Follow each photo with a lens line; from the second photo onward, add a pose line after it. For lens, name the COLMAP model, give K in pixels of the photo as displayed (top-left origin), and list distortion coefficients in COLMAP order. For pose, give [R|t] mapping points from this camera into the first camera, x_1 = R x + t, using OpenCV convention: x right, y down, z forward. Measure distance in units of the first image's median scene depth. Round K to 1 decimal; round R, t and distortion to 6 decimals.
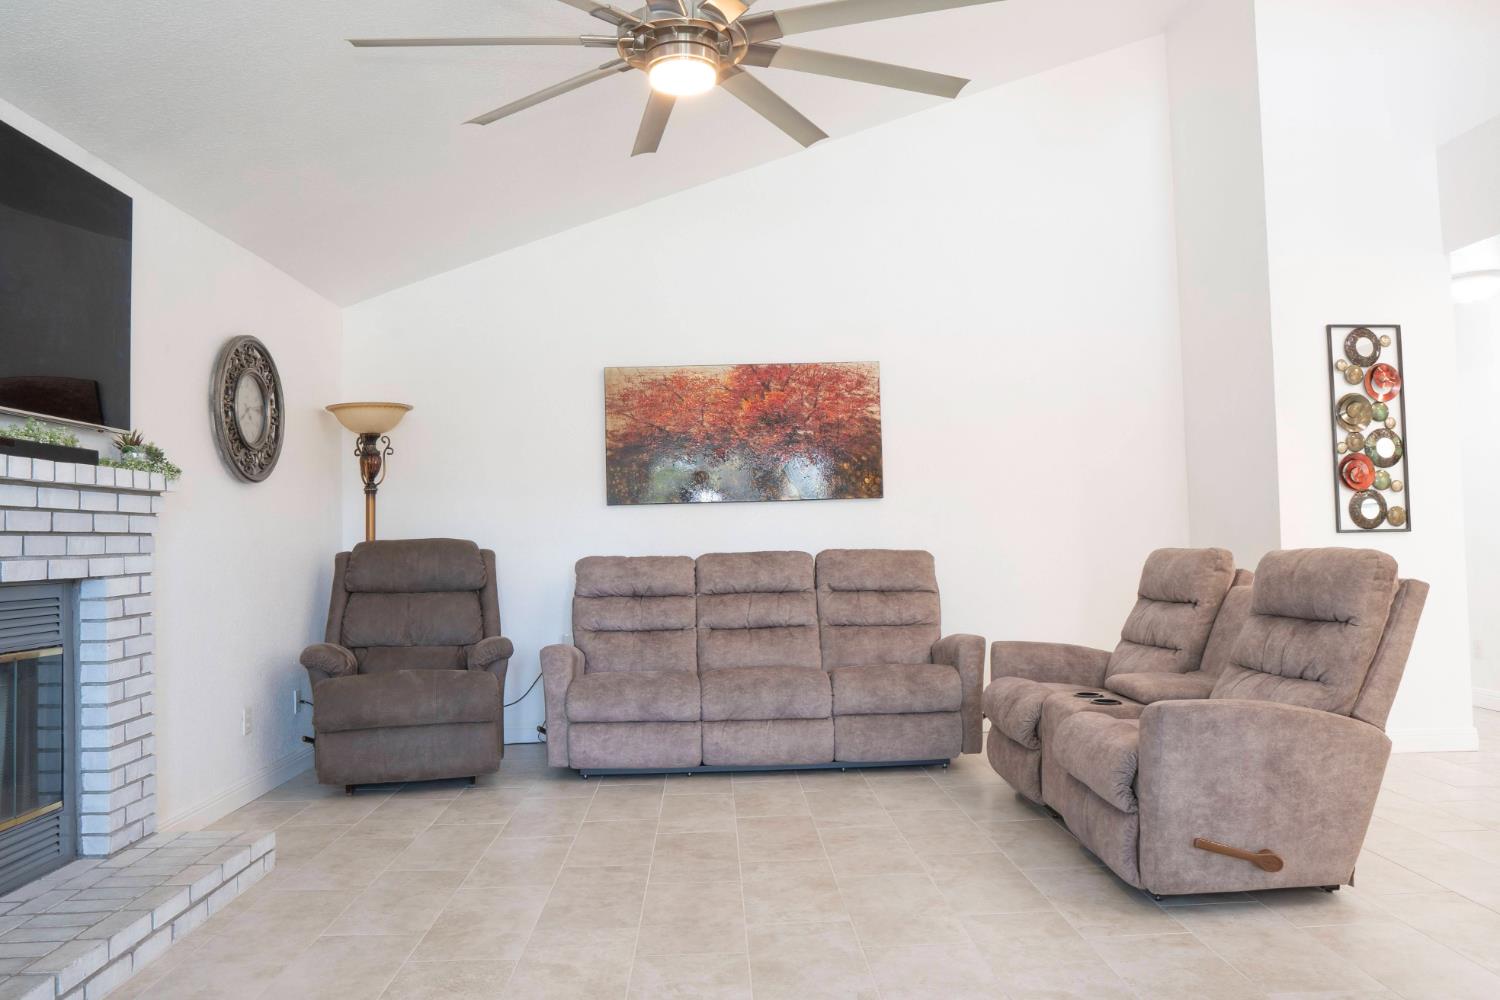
lens RADIAL K [[1057.4, 0, 746.2], [0, 1057.4, 494.2], [0, 0, 1]] dist [-0.115331, 0.080538]
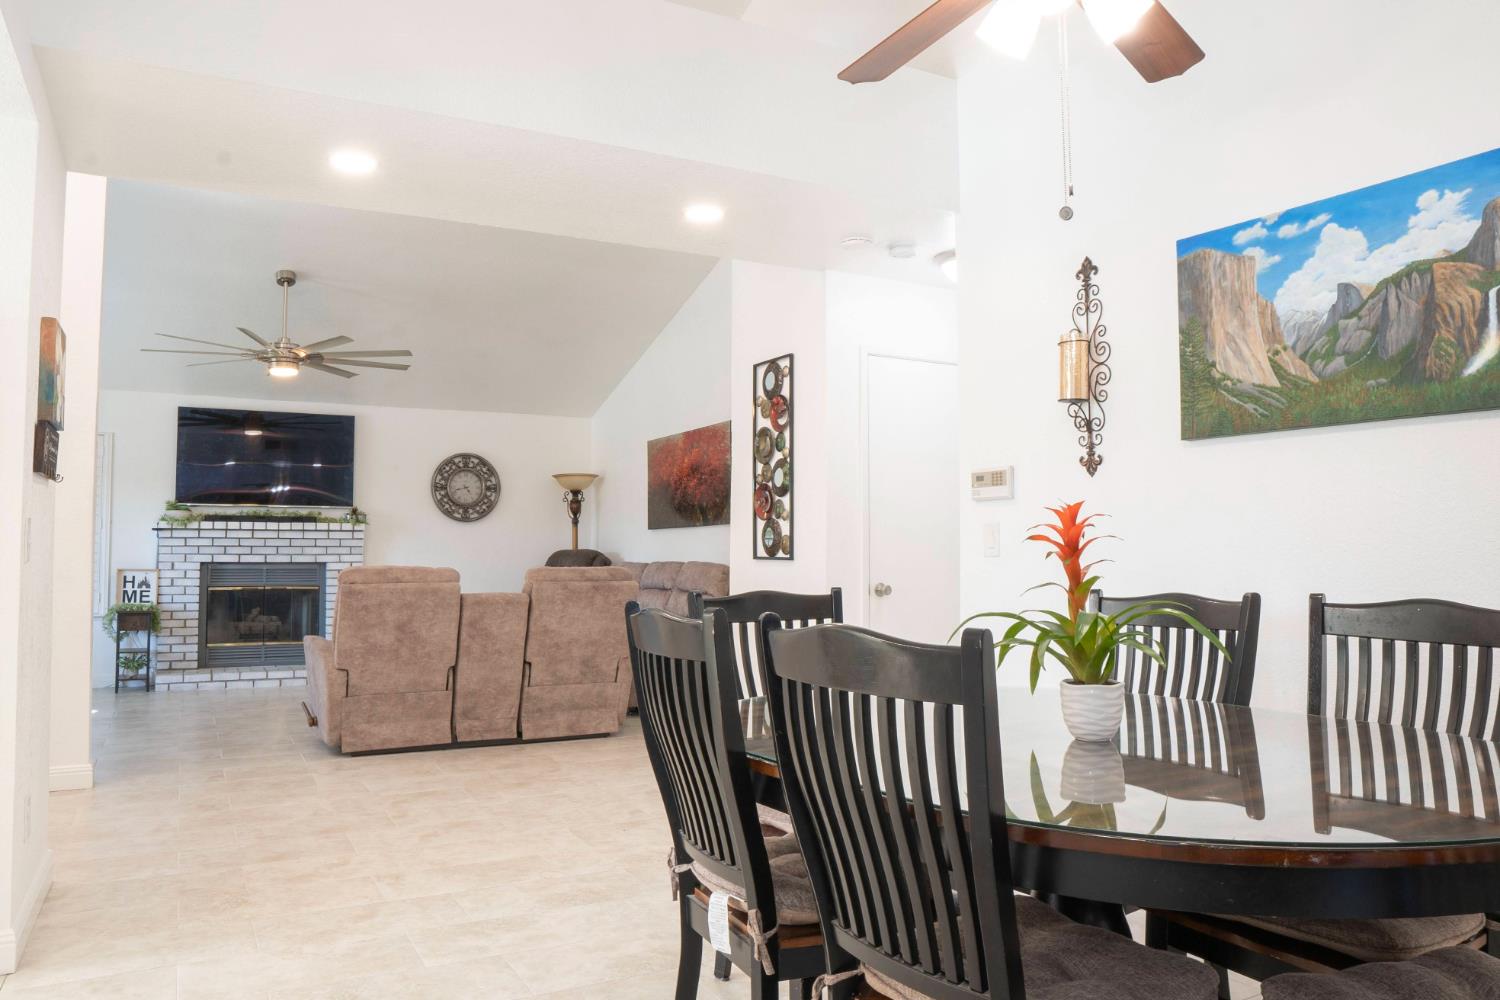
lens RADIAL K [[1057.4, 0, 746.2], [0, 1057.4, 494.2], [0, 0, 1]] dist [-0.115331, 0.080538]
pose [[0.449063, -0.030075, -0.892994, 1.544513], [0.030487, 0.999367, -0.018326, -0.010272], [0.892980, -0.018996, 0.449695, 0.495085]]
